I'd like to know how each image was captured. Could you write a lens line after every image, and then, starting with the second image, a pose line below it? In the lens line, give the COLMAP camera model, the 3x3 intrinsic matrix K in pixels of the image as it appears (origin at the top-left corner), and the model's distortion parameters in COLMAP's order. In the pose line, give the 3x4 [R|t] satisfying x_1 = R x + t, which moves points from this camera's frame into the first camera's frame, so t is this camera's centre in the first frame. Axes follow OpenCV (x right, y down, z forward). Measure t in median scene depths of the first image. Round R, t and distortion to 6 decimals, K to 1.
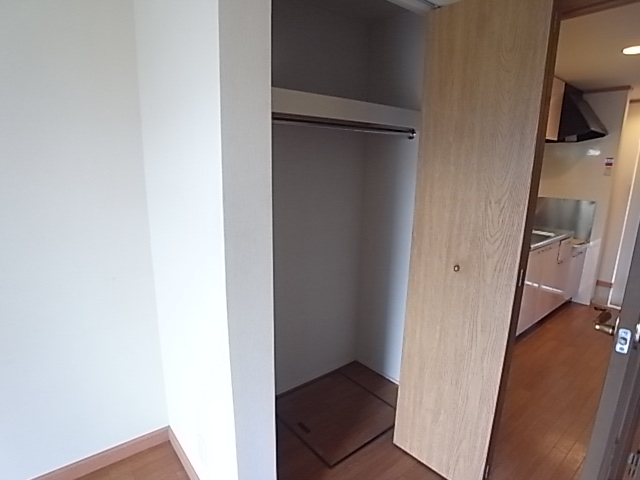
lens RADIAL K [[354.6, 0, 320.8], [0, 354.6, 241.8], [0, 0, 1]] dist [-0.074550, 0.017943]
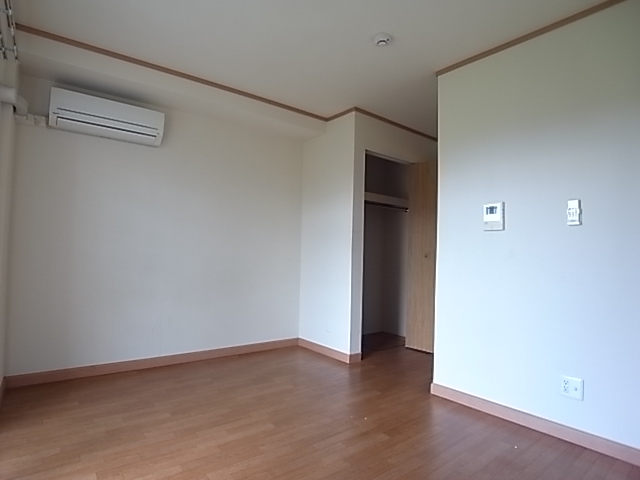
lens RADIAL K [[354.6, 0, 319.2], [0, 354.6, 239.9], [0, 0, 1]] dist [-0.074550, 0.017943]
pose [[0.999962, 0.008203, -0.002832, -0.368978], [-0.008648, 0.969090, -0.246555, 0.560415], [0.000722, 0.246570, 0.969125, -1.452947]]
